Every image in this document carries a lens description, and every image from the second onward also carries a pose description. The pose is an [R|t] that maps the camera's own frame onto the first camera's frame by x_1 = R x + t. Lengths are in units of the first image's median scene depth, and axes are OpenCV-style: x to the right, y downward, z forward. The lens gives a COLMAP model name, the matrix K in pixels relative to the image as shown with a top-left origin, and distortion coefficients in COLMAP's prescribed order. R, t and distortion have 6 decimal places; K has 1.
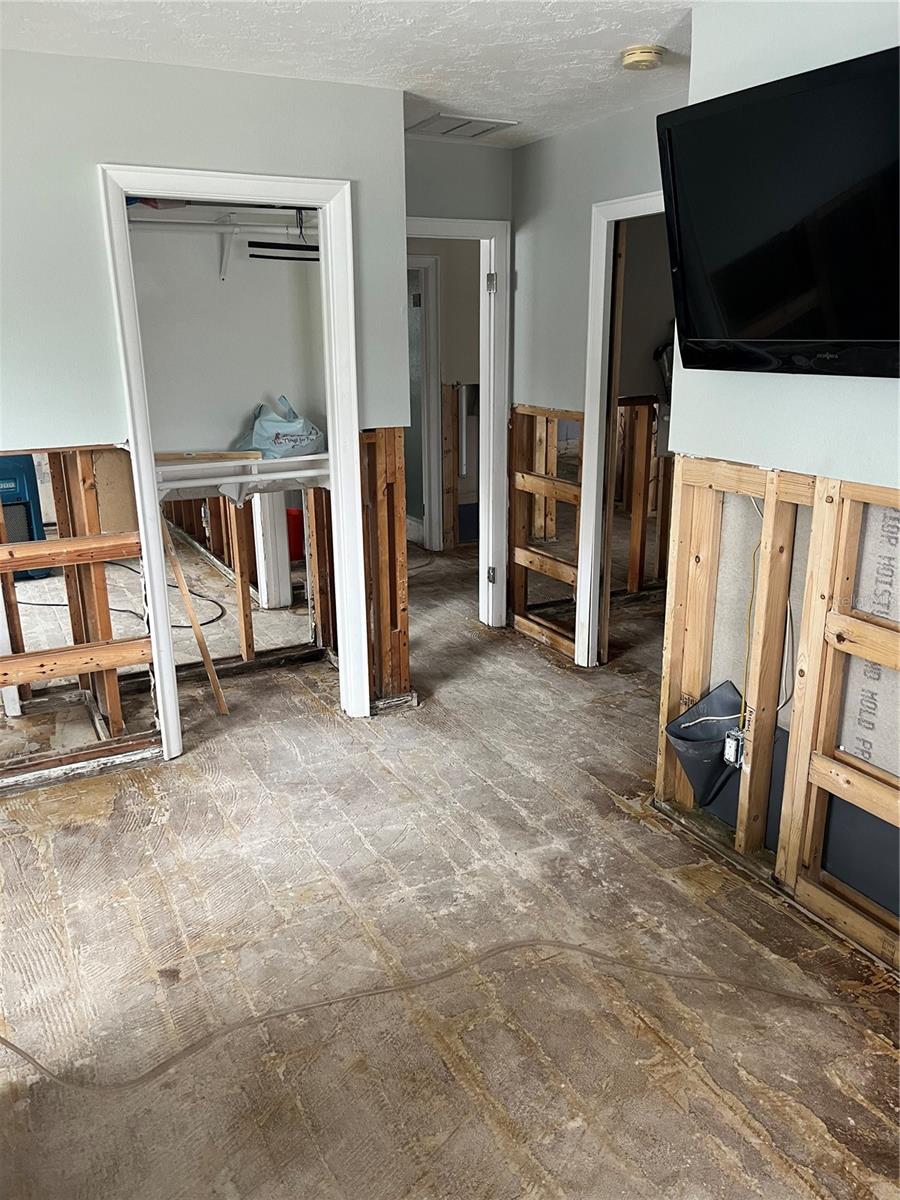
lens RADIAL K [[902.3, 0, 450.0], [0, 902.3, 600.0], [0, 0, 1]] dist [0.006703, -0.005730]
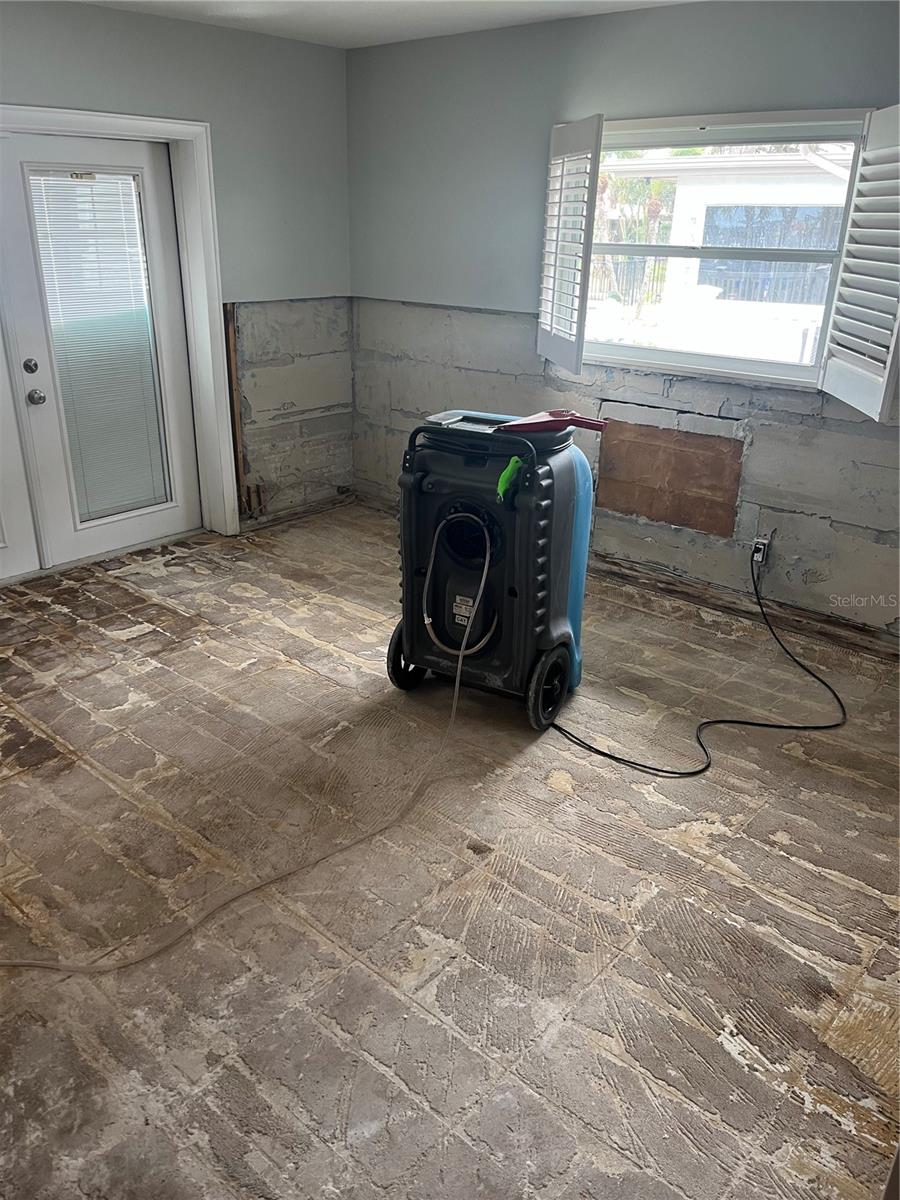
lens RADIAL K [[902.3, 0, 450.0], [0, 902.3, 600.0], [0, 0, 1]] dist [0.006703, -0.005730]
pose [[-0.933705, 0.131698, -0.332941, 0.042203], [-0.111337, 0.776996, 0.619582, -0.441373], [0.340292, 0.615575, -0.710823, 1.425880]]
